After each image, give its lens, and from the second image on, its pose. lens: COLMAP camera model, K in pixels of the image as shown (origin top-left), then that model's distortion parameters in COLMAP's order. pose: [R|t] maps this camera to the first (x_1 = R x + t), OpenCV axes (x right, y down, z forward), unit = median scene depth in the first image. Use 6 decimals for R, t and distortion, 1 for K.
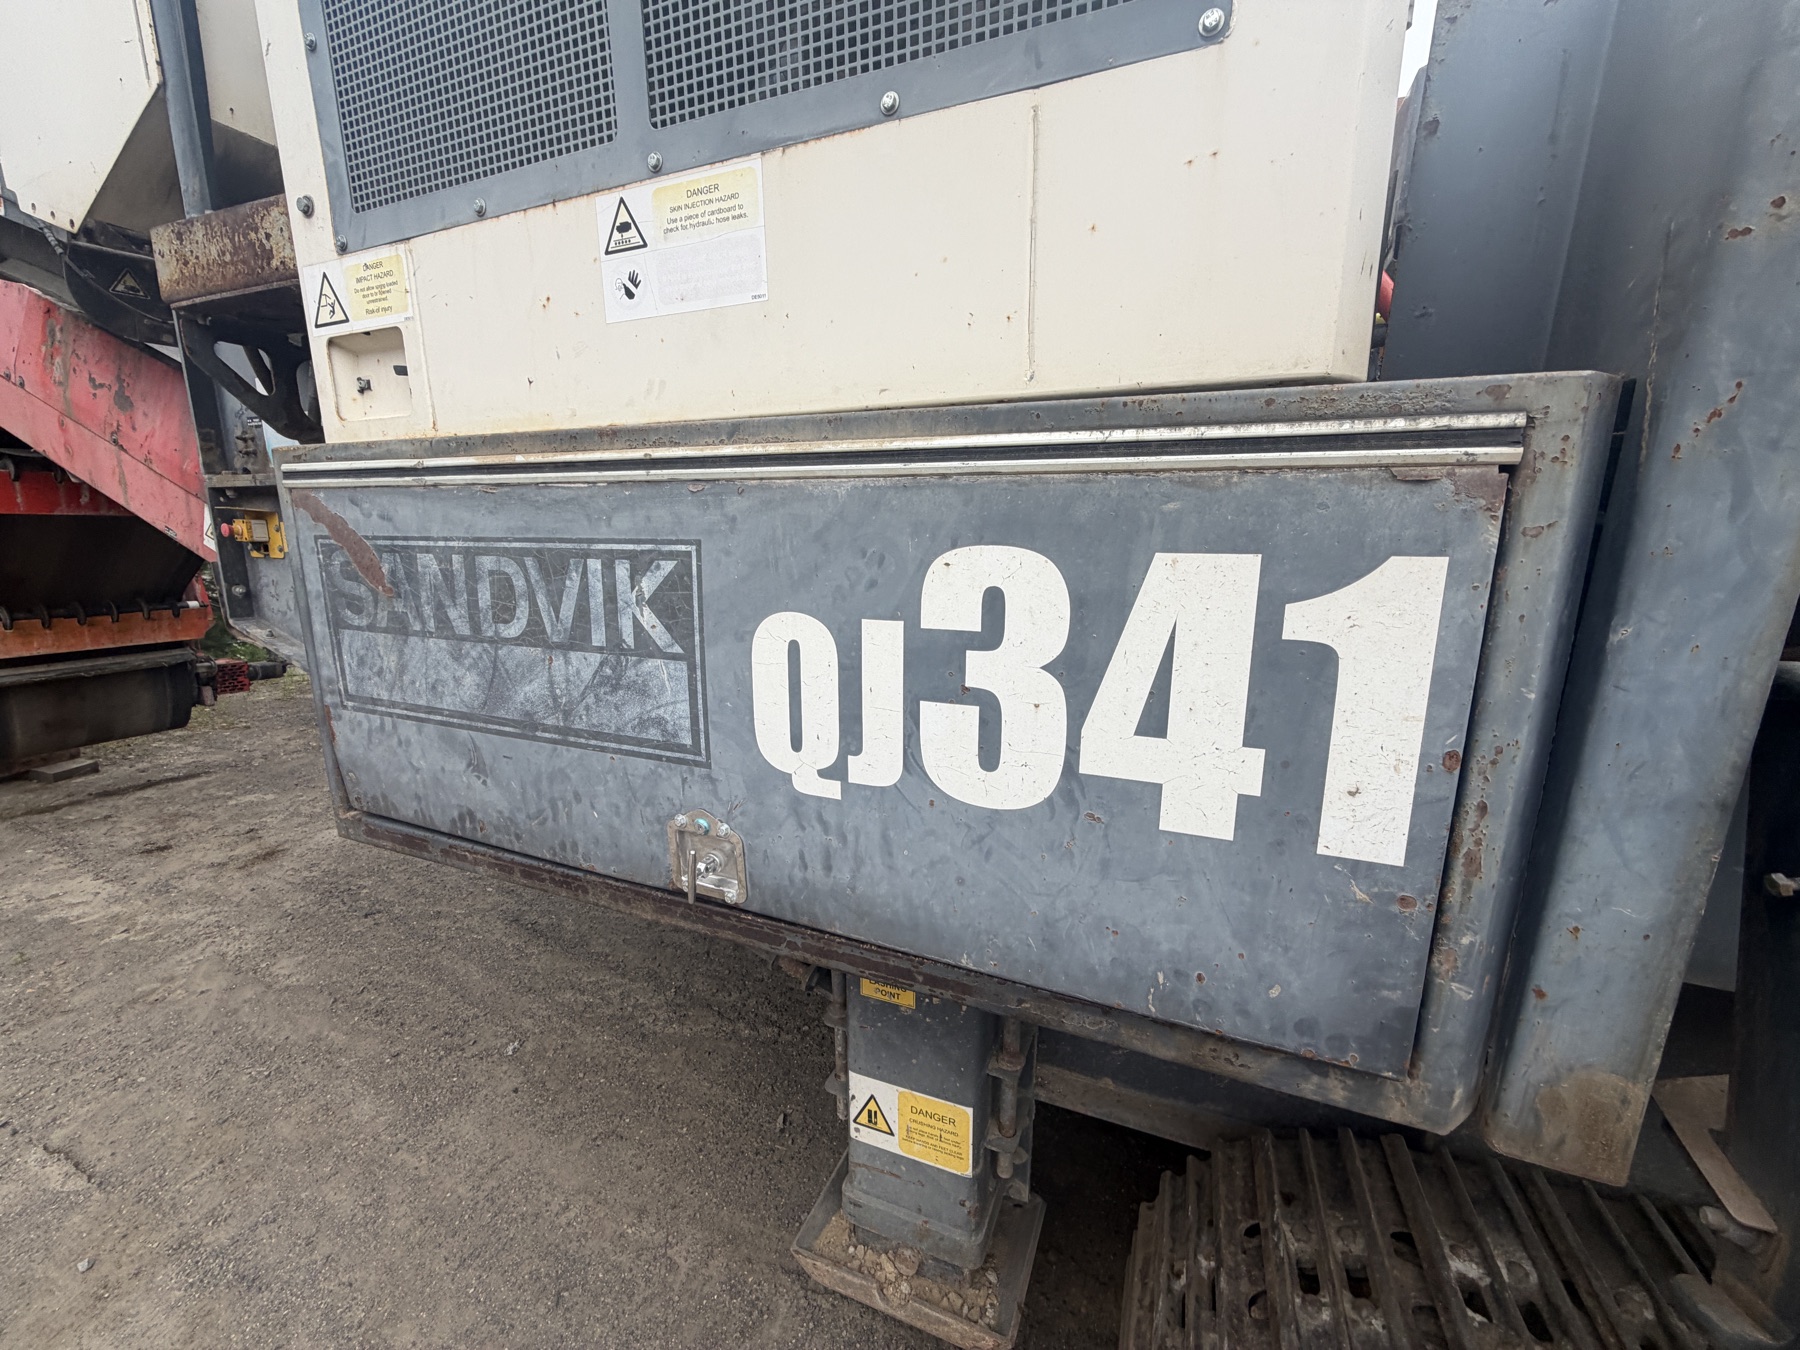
lens RADIAL K [[713.6, 0, 895.6], [0, 713.6, 675.6], [0, 0, 1]] dist [-0.001174, -0.000808]
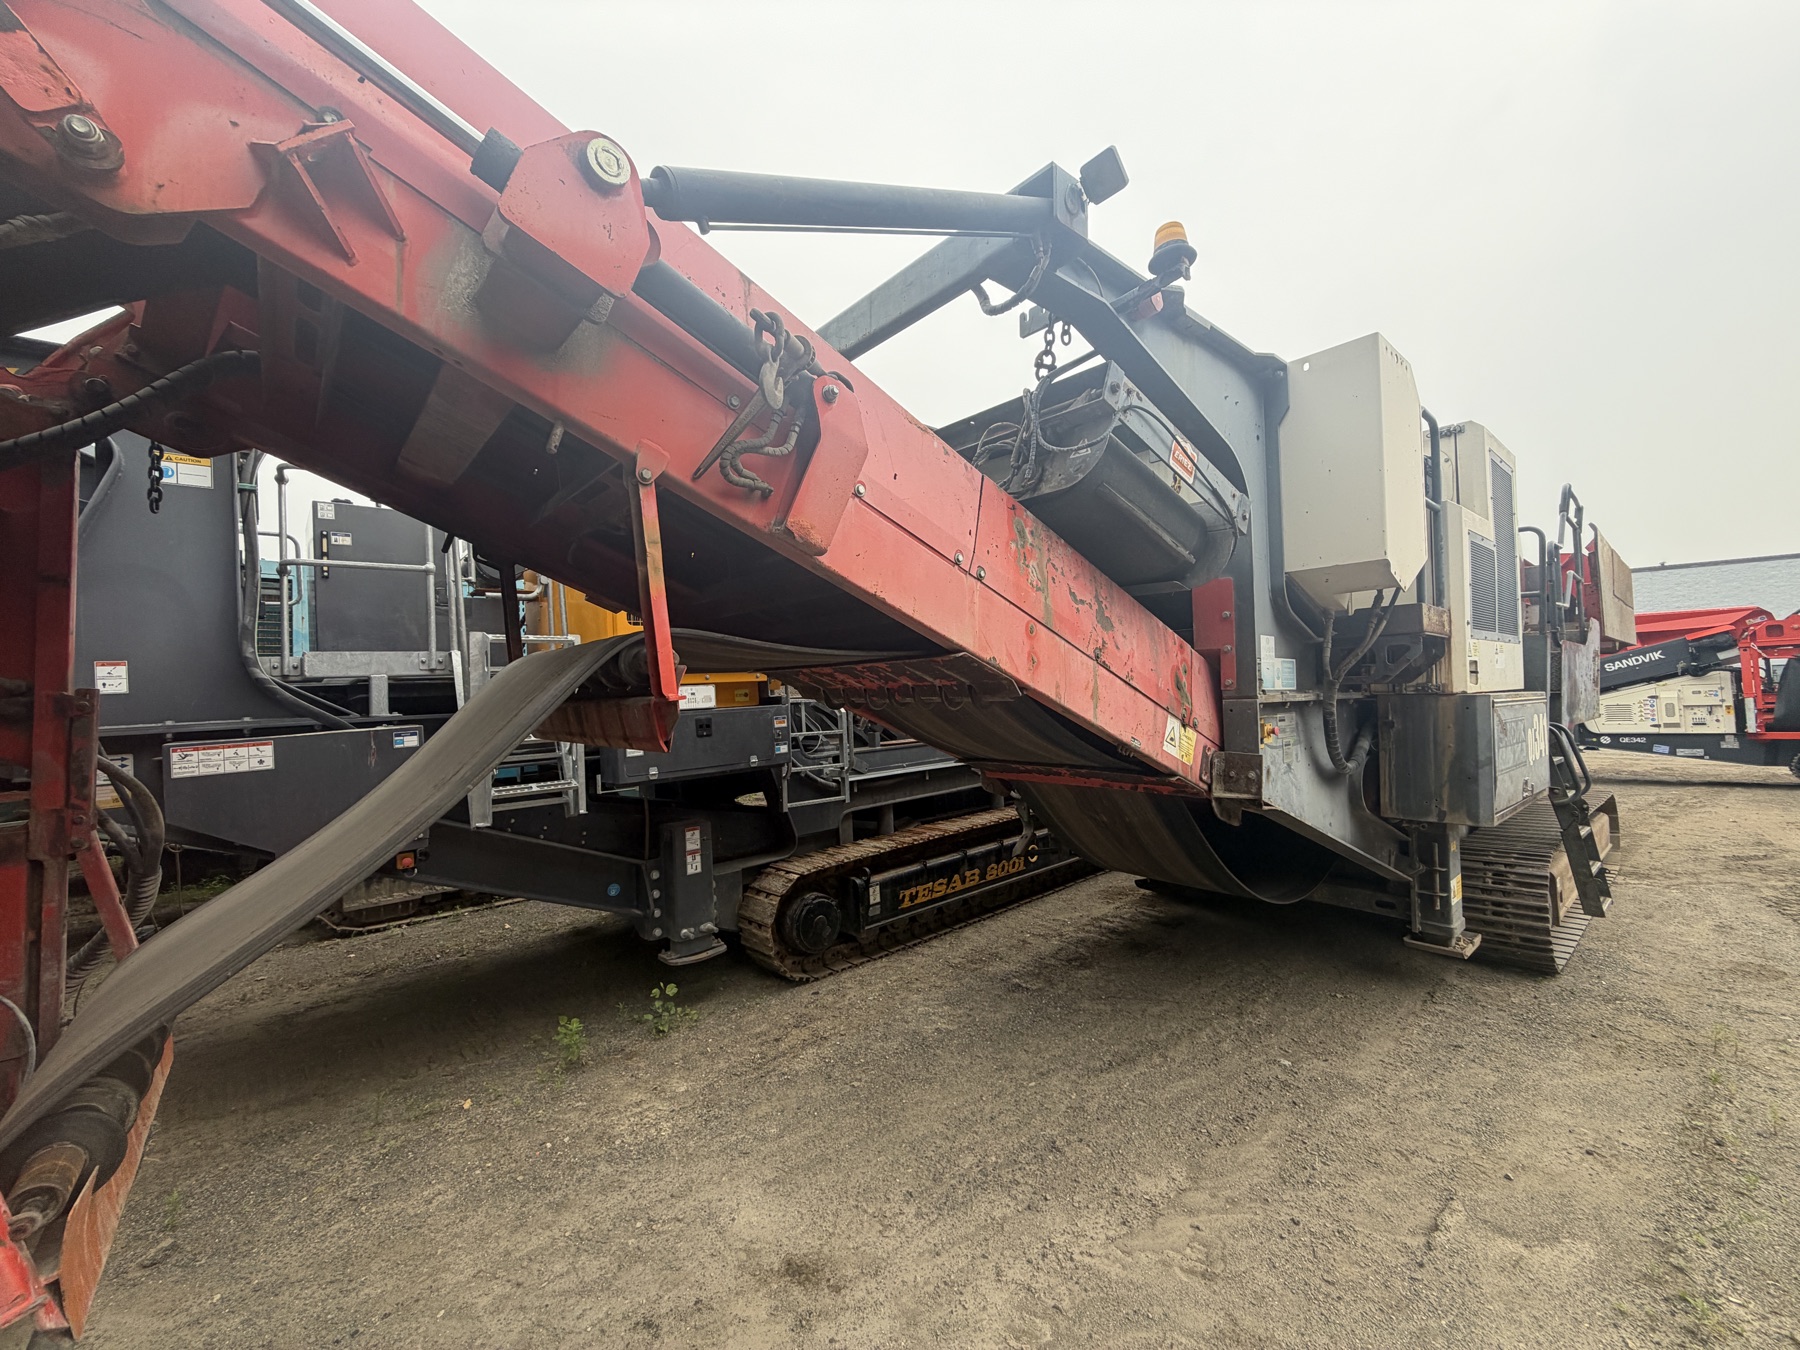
lens RADIAL K [[713.6, 0, 900.6], [0, 713.6, 682.2], [0, 0, 1]] dist [-0.001174, -0.000808]
pose [[0.455625, -0.002725, 0.890168, -2.045557], [0.206335, 0.973084, -0.102632, -0.242666], [-0.865928, 0.230434, 0.443924, 0.781221]]
